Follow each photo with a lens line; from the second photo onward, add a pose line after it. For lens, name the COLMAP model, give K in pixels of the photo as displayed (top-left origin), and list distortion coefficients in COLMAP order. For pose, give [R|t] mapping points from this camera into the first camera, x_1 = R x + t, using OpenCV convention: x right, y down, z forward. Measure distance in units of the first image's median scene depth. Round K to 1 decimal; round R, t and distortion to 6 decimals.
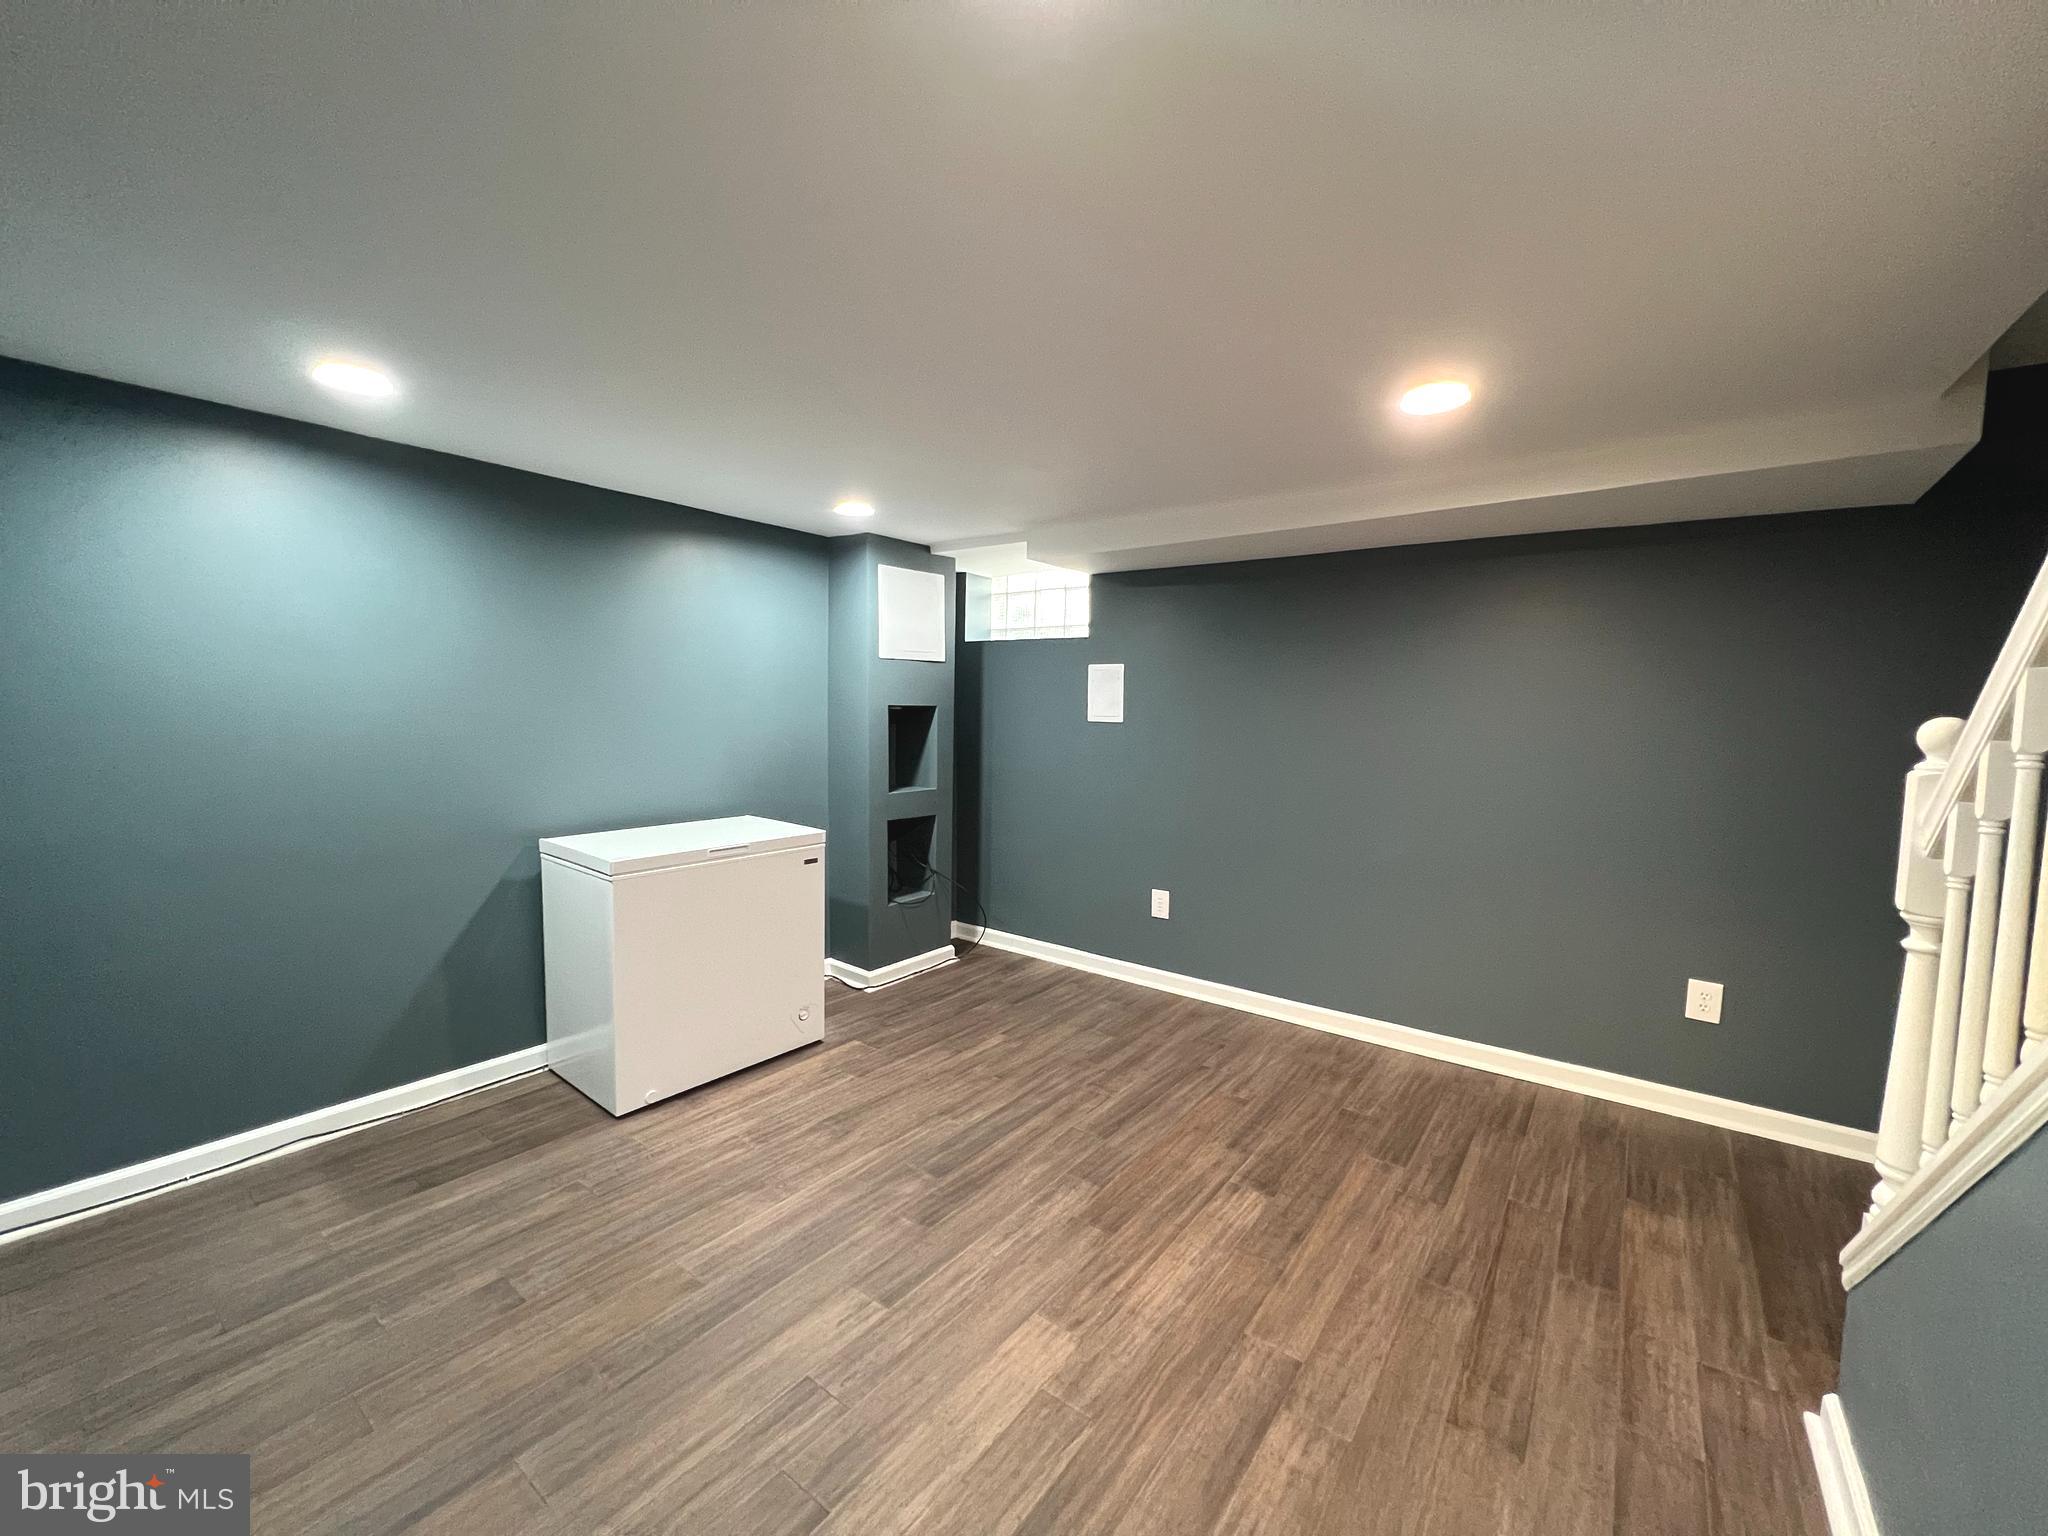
lens RADIAL K [[817.8, 0, 1024.1], [0, 817.8, 762.9], [0, 0, 1]] dist [-0.001073, 0.000062]
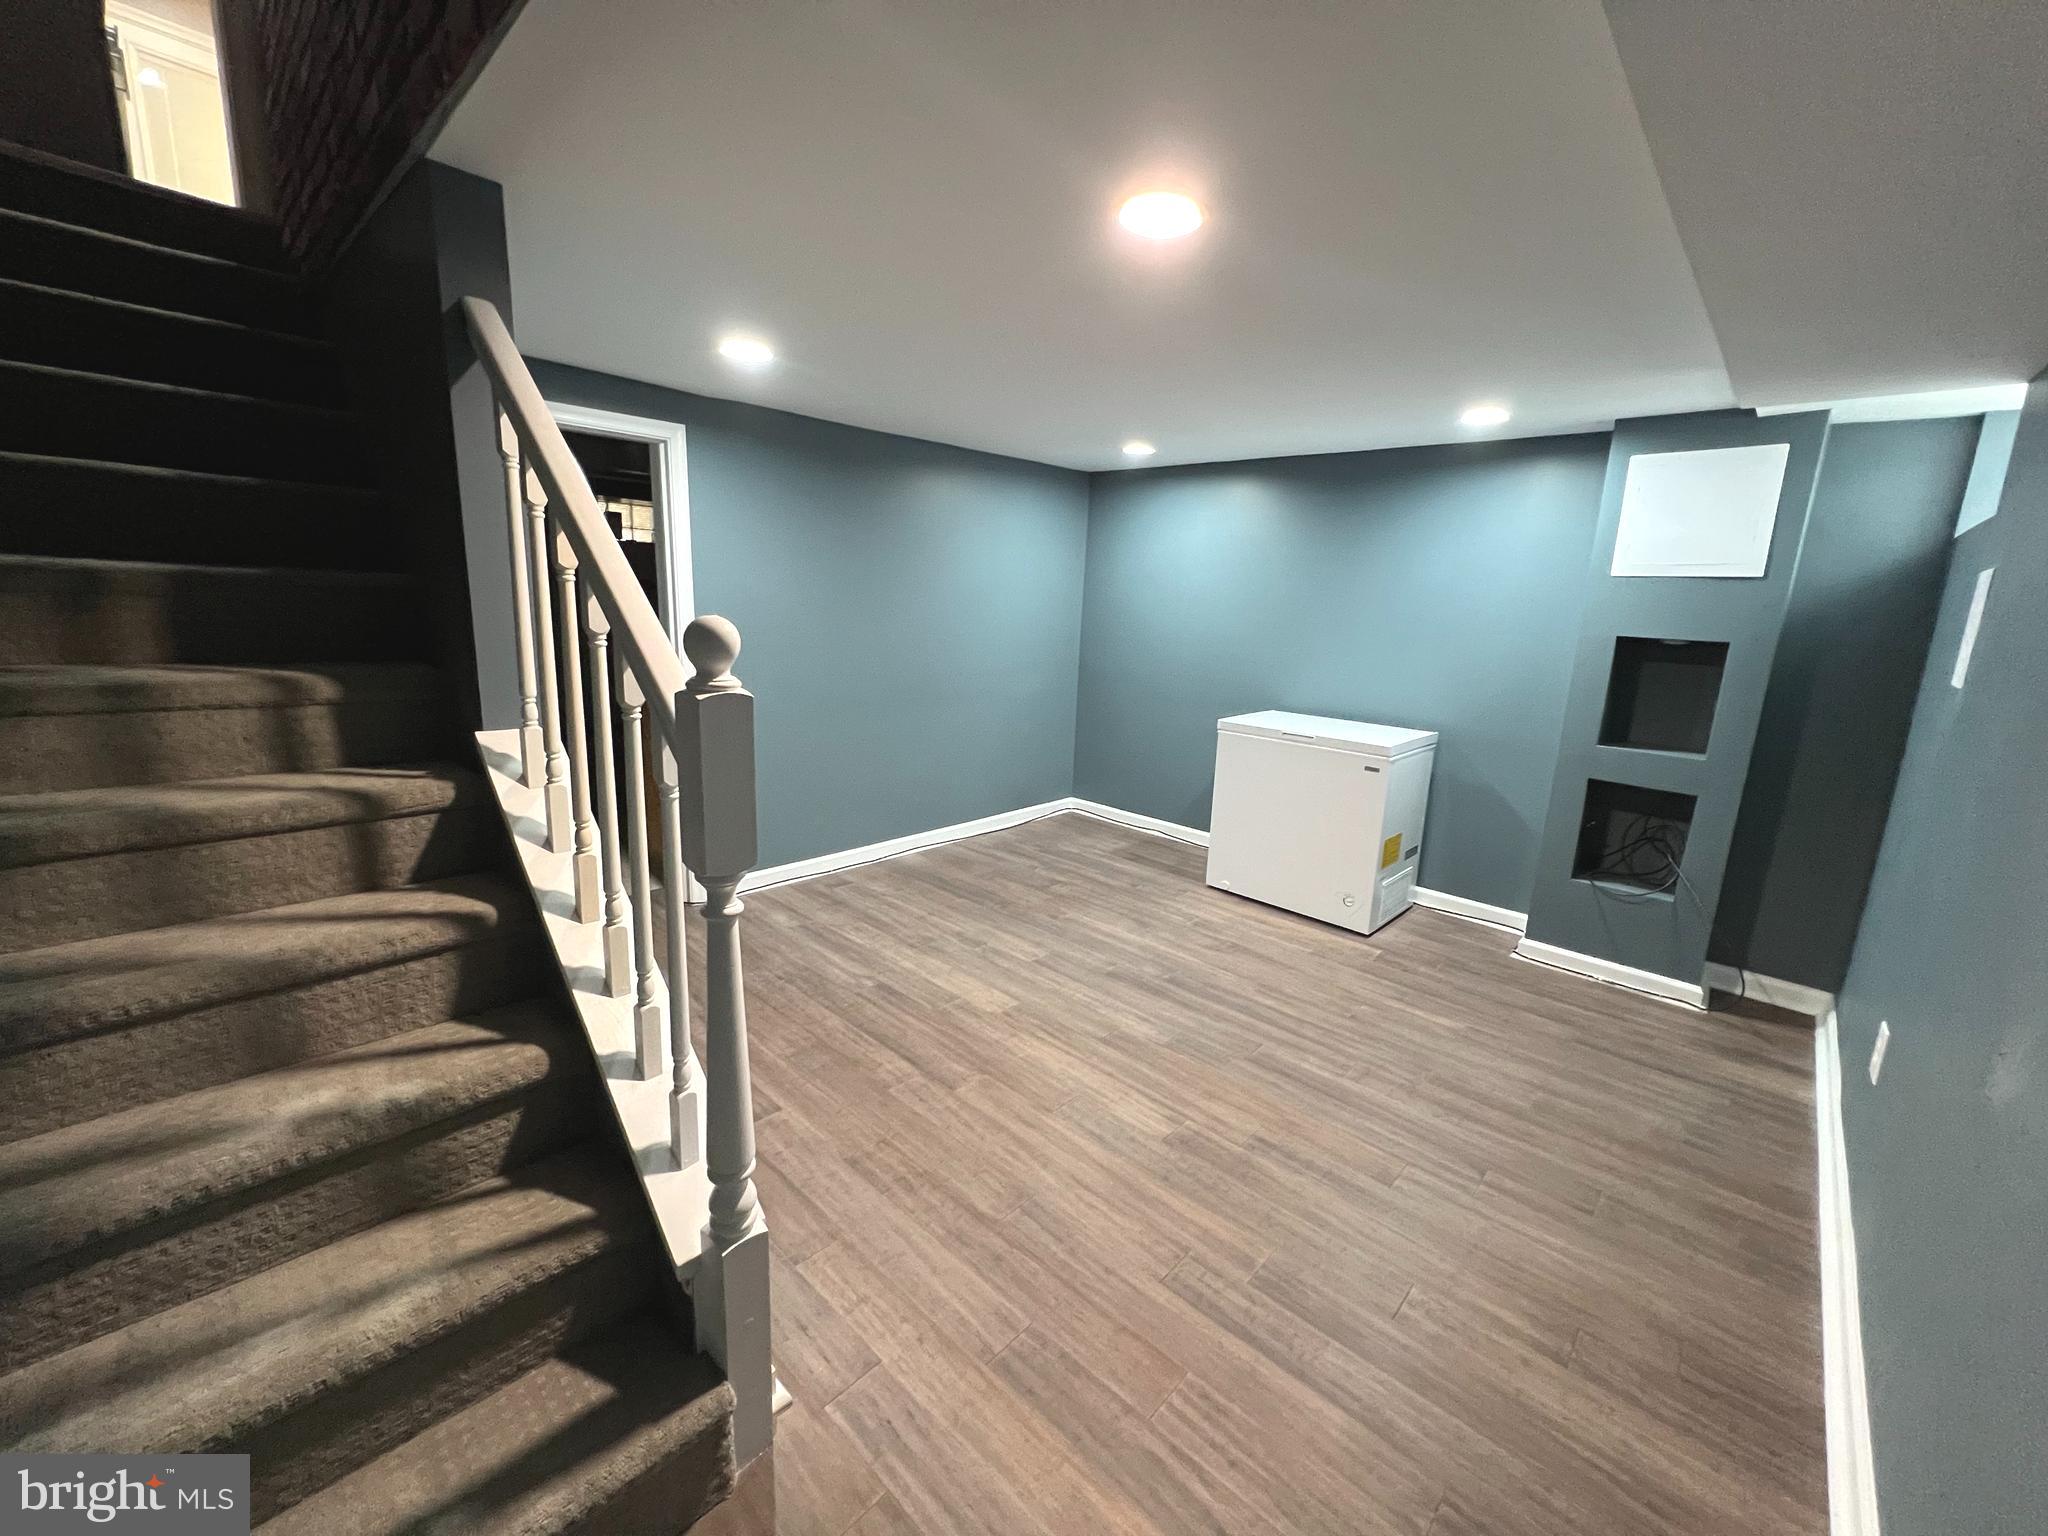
lens RADIAL K [[818.6, 0, 1024.1], [0, 818.6, 762.7], [0, 0, 1]] dist [-0.001738, 0.000353]
pose [[-0.103450, 0.183463, -0.977568, 1.156231], [-0.114863, 0.974062, 0.194960, -0.065445], [0.987980, 0.132455, -0.079693, 0.846653]]
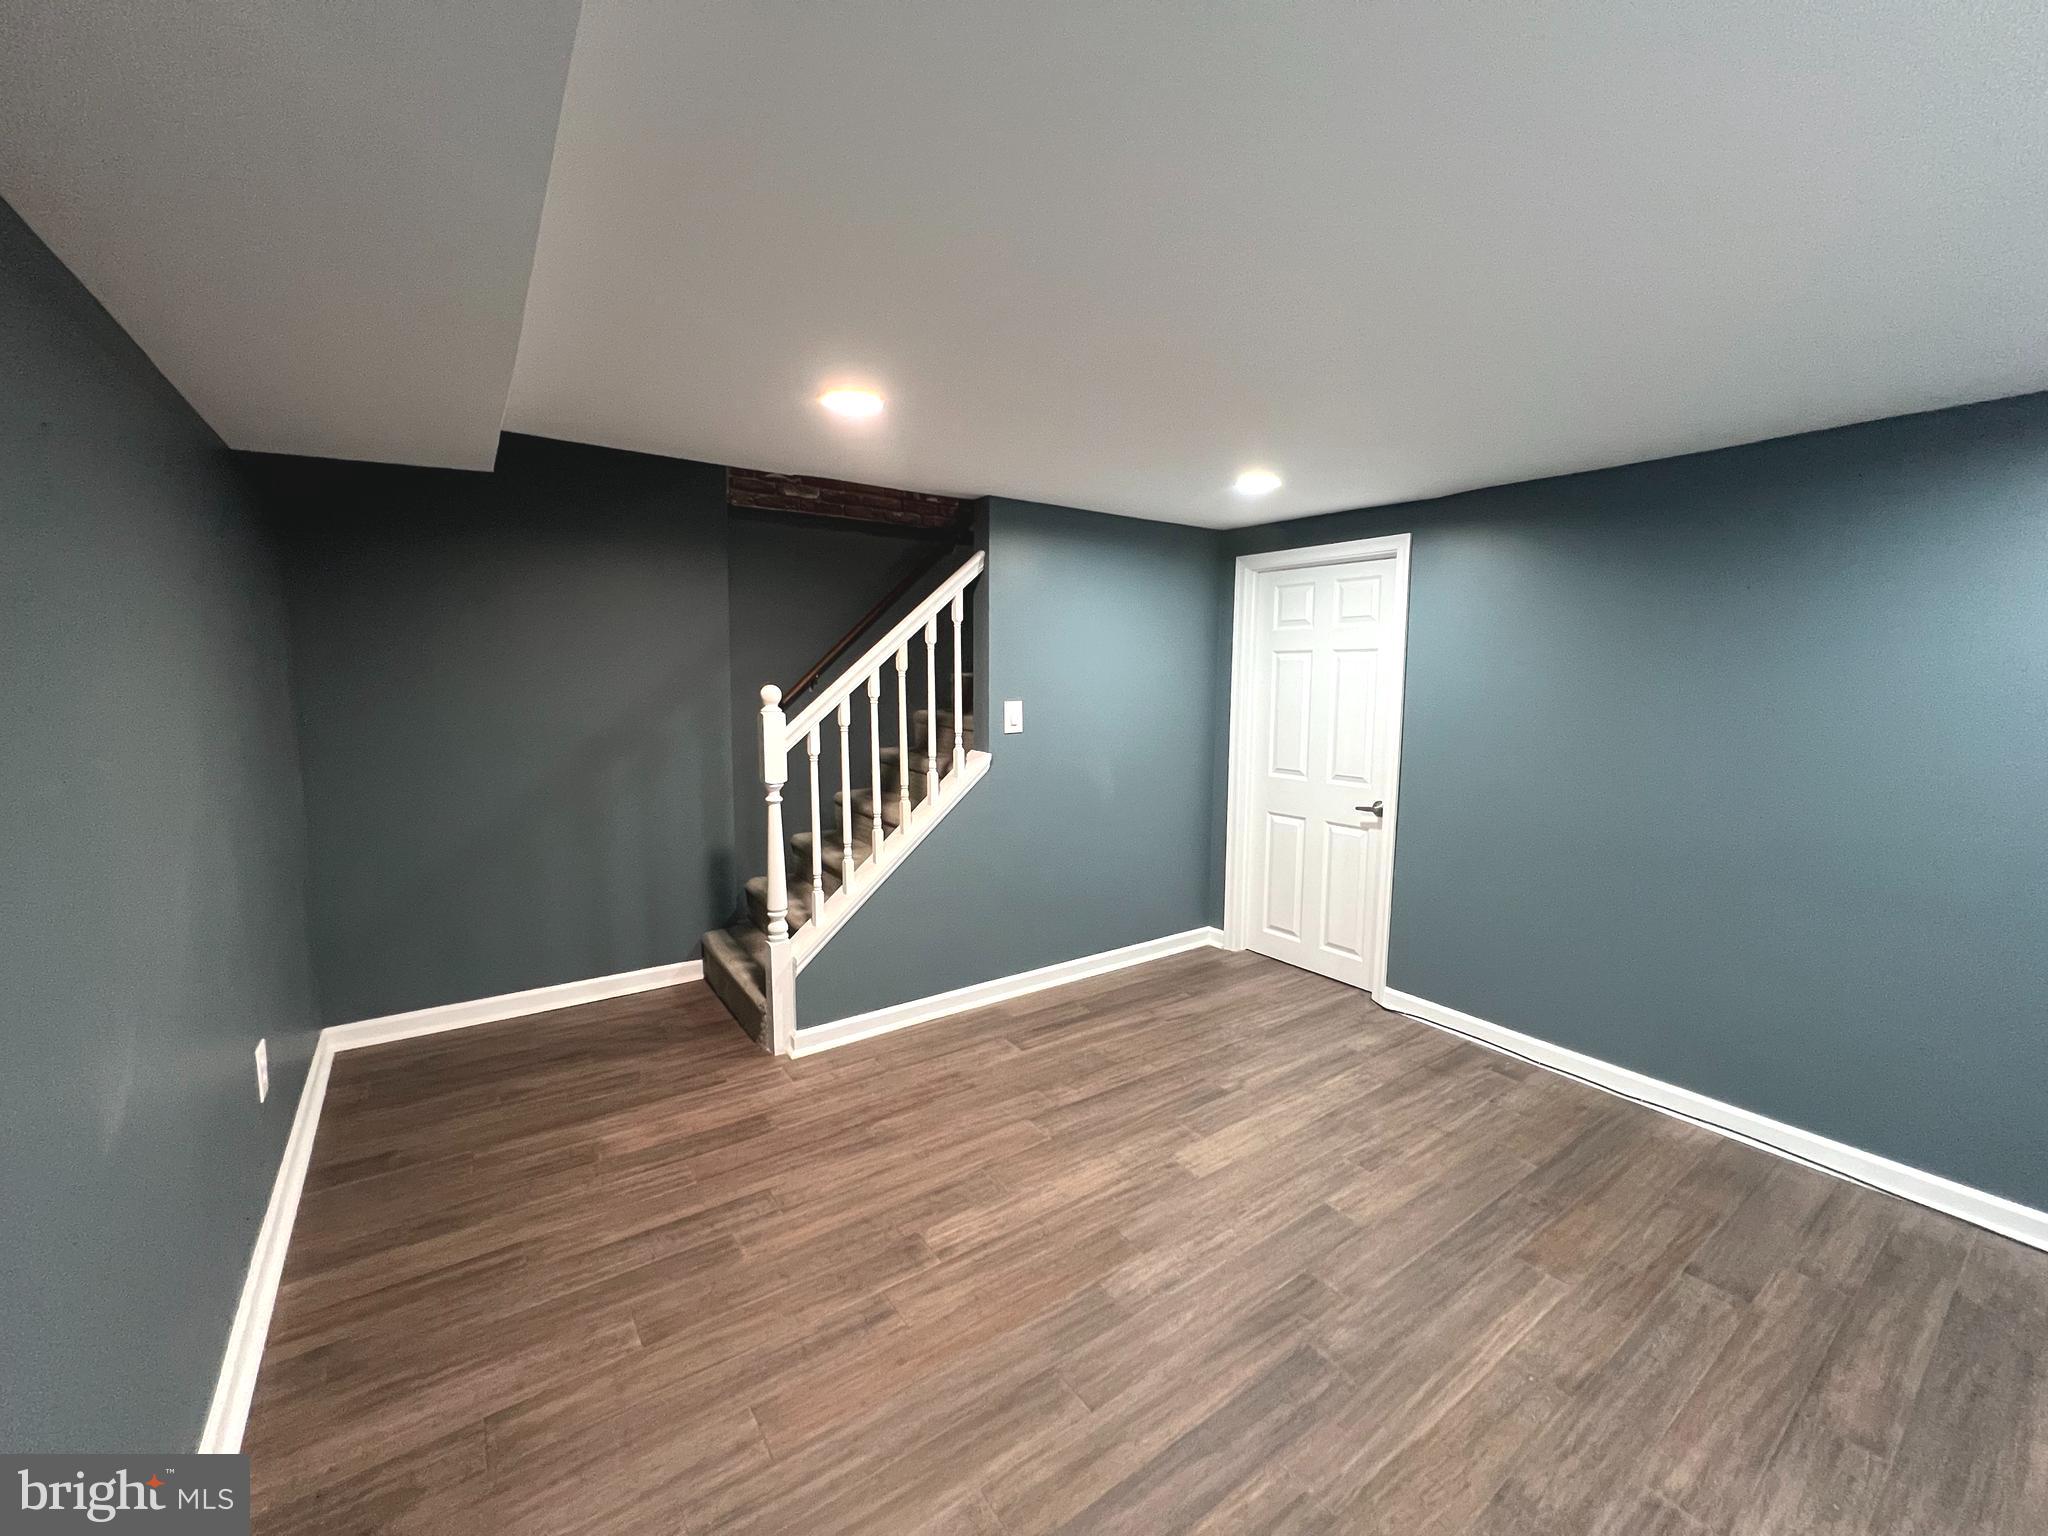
lens RADIAL K [[818.6, 0, 1024.1], [0, 818.6, 762.7], [0, 0, 1]] dist [-0.001738, 0.000353]
pose [[-0.952827, -0.060260, 0.297471, -0.049917], [-0.004623, 0.982860, 0.184294, -0.151816], [-0.303478, 0.174225, -0.936774, 1.703724]]
